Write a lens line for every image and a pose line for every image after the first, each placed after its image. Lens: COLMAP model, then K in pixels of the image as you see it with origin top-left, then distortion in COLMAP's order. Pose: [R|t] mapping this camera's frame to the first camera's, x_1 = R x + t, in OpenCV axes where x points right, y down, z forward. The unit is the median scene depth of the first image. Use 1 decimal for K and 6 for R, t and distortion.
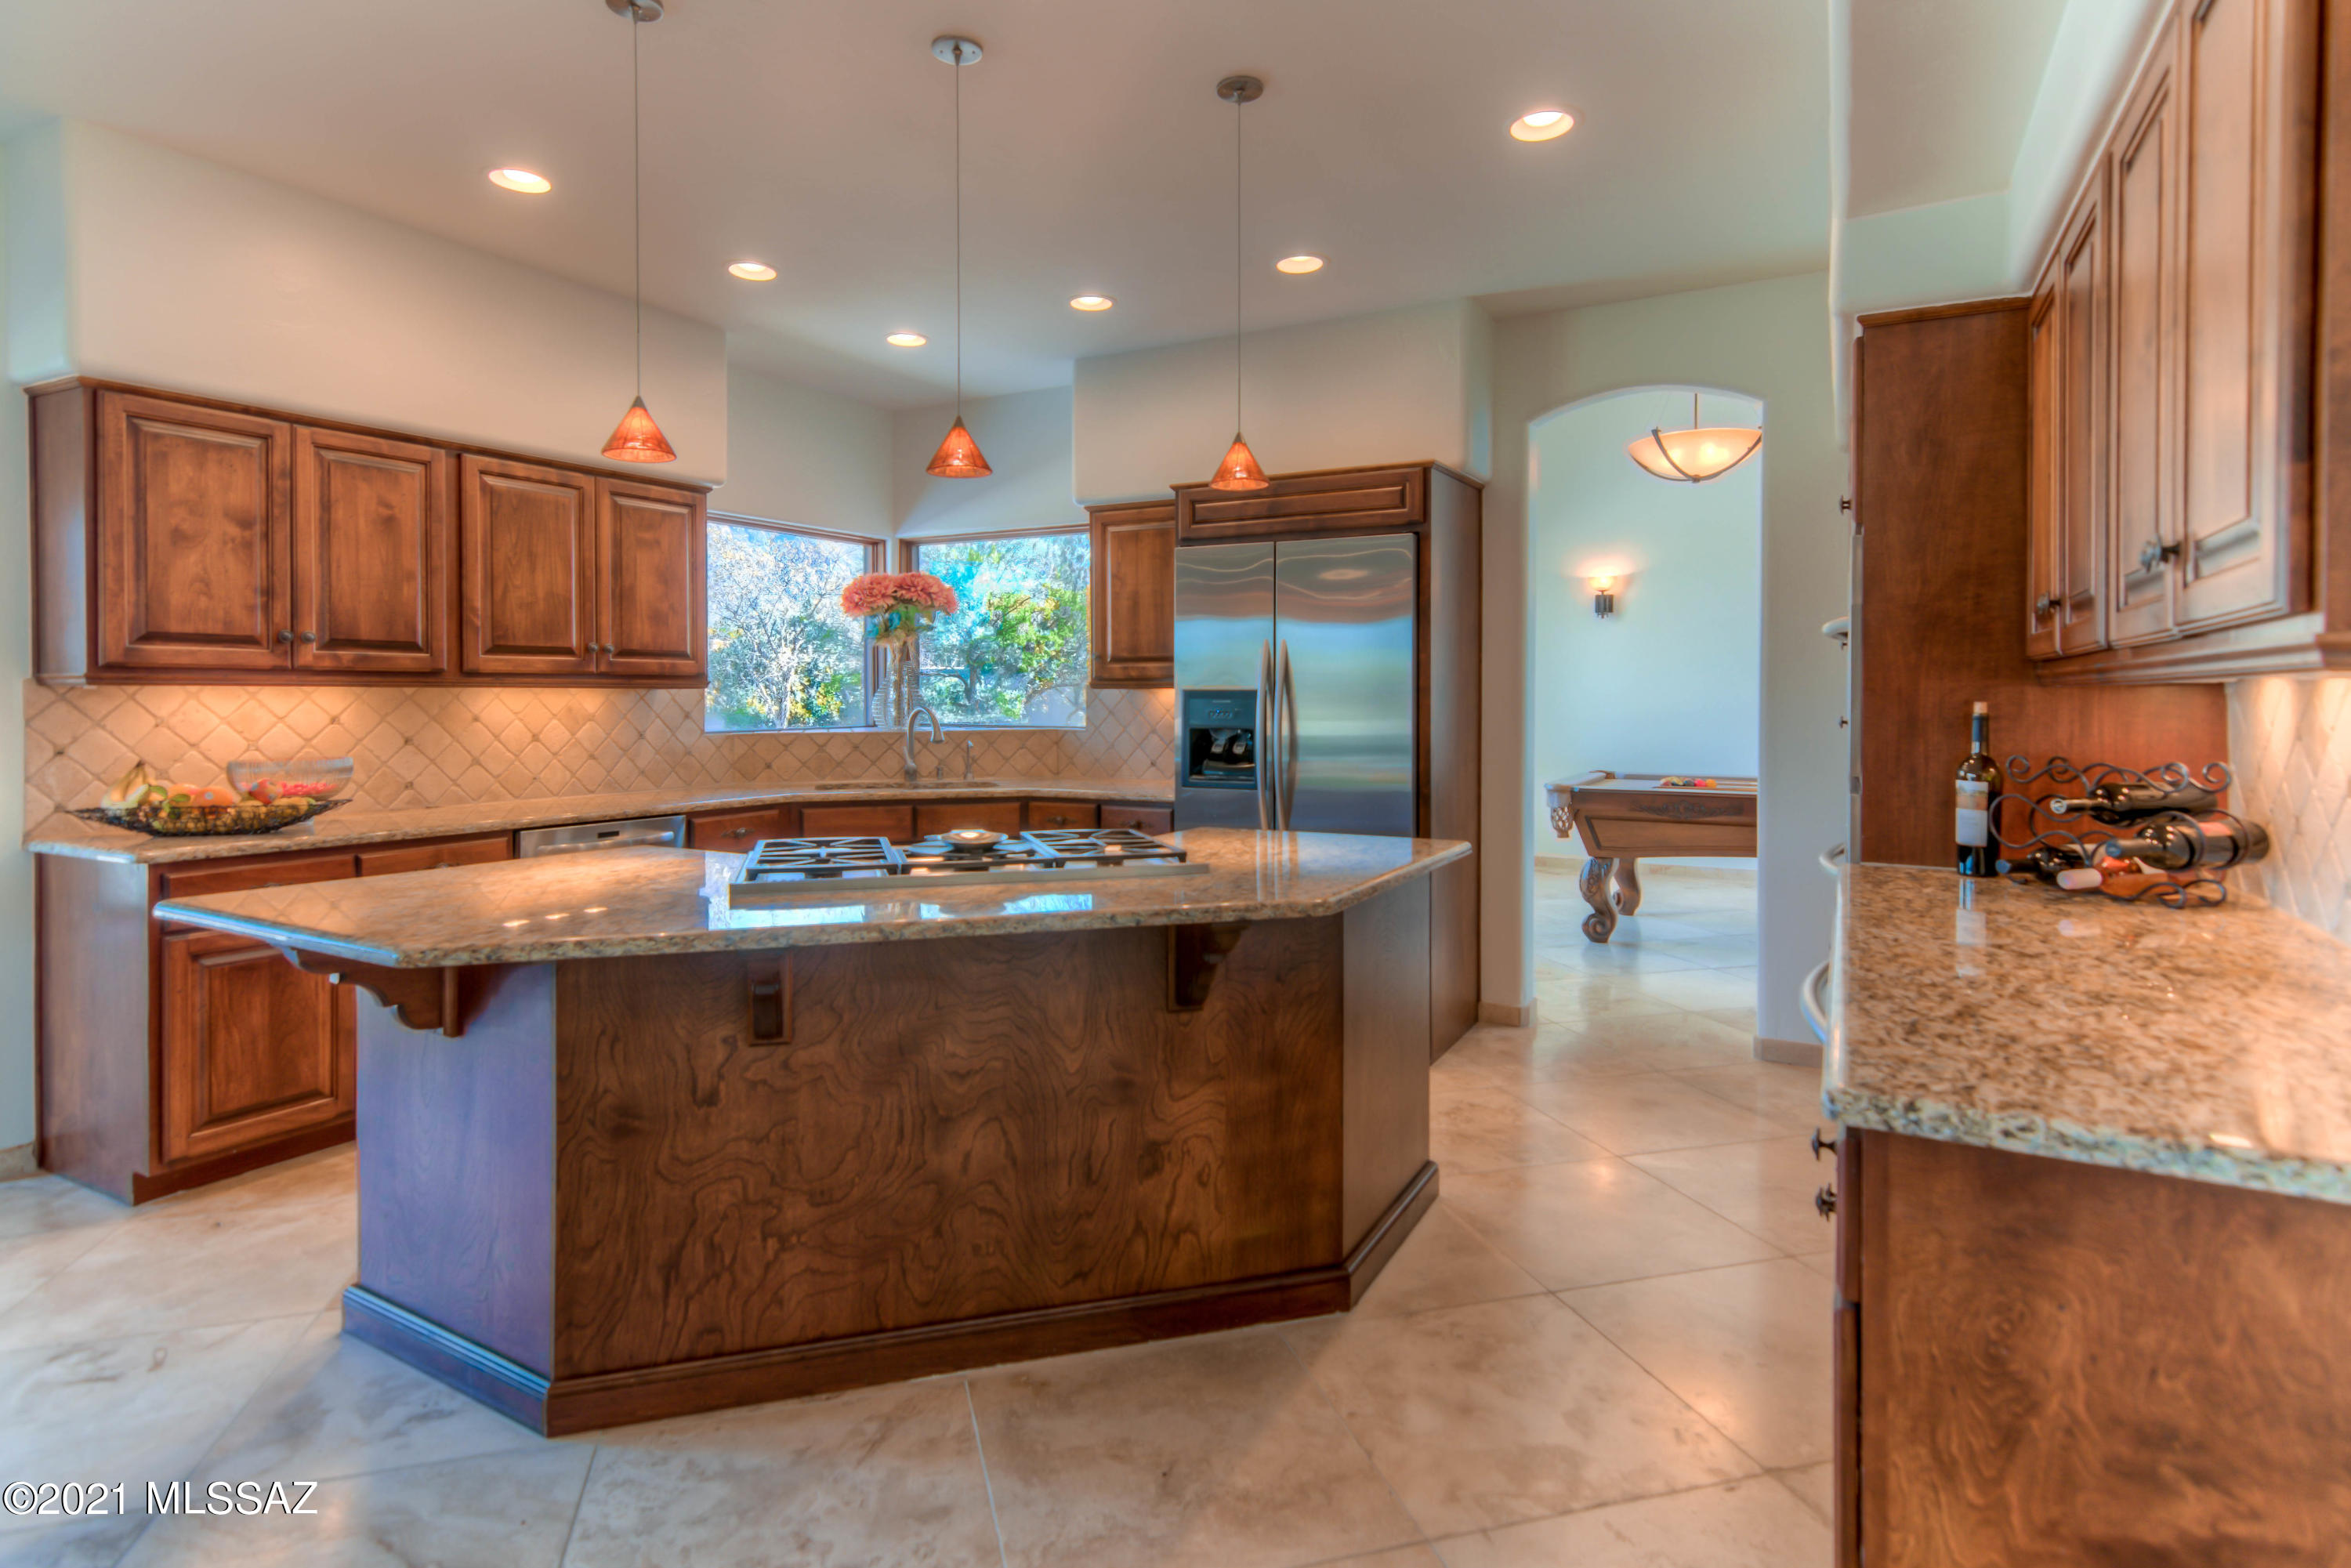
lens RADIAL K [[1216.1, 0, 1136.8], [0, 1216.1, 704.4], [0, 0, 1]] dist [-0.003845, -0.001233]
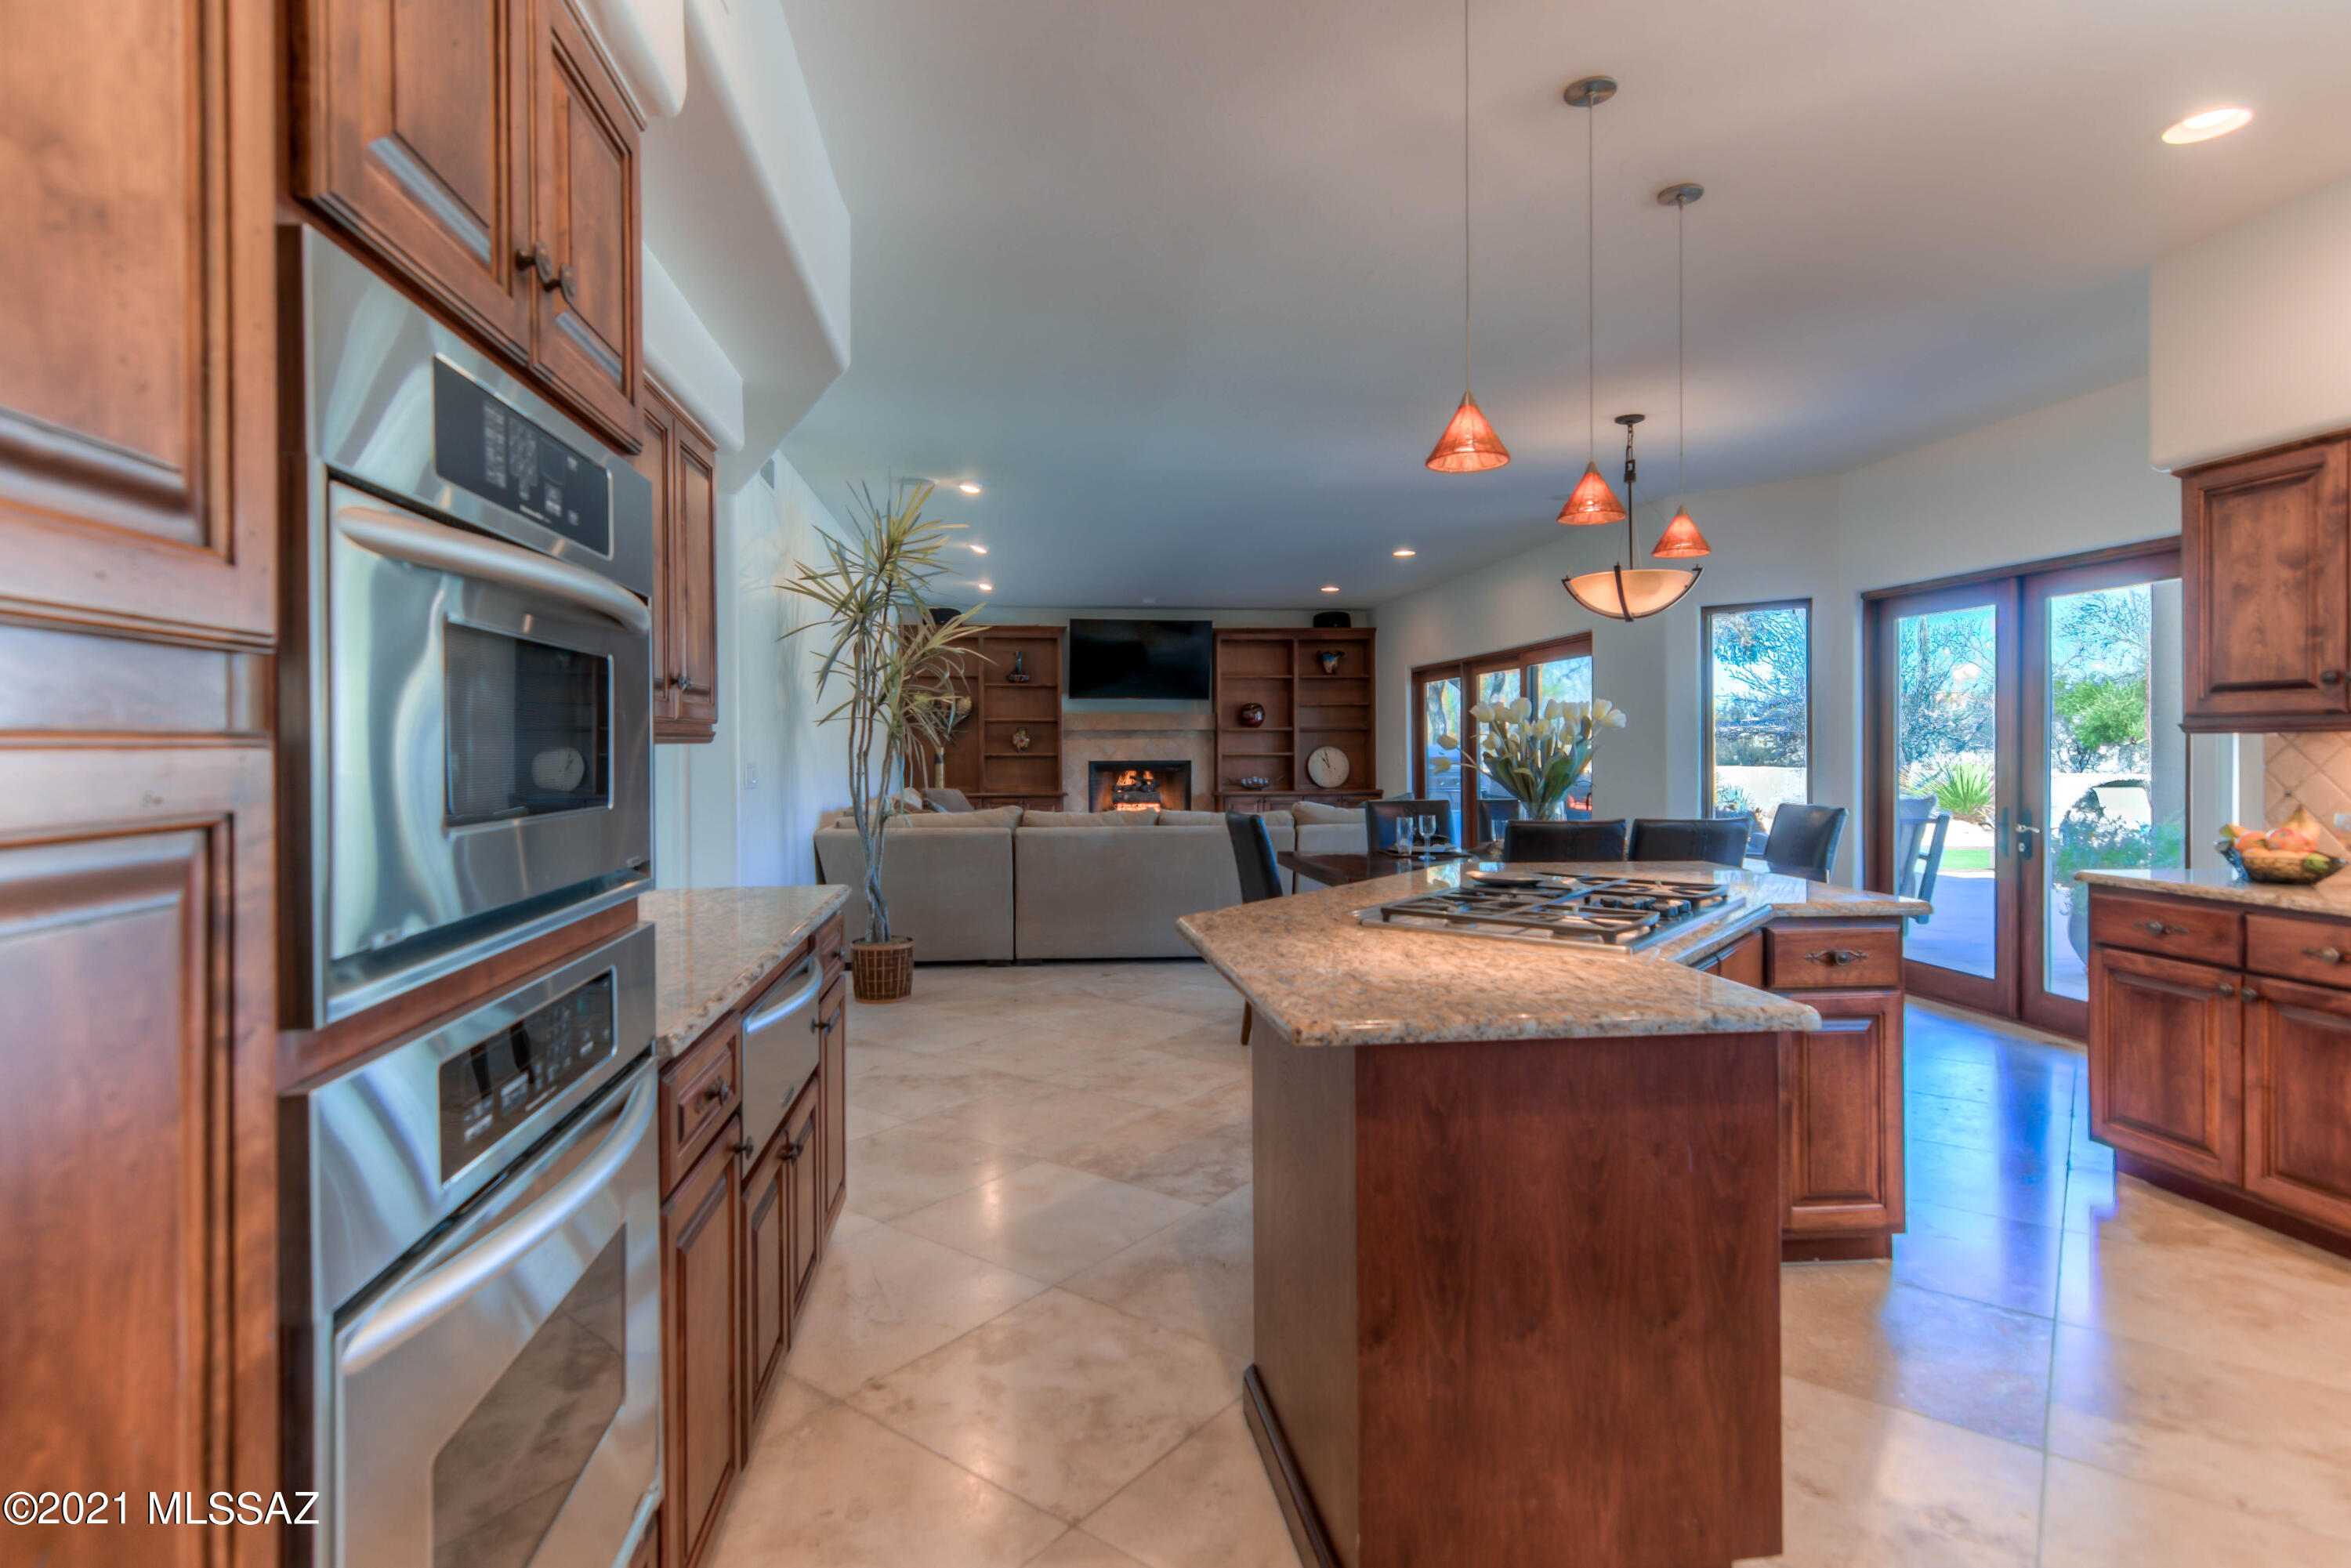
lens RADIAL K [[1216.1, 0, 1177.7], [0, 1216.1, 774.1], [0, 0, 1]] dist [-0.003845, -0.001233]
pose [[-0.787043, 0.020281, -0.616565, 0.577706], [-0.000803, 0.999425, 0.033900, -0.014670], [0.616898, 0.027176, -0.786574, 1.251518]]
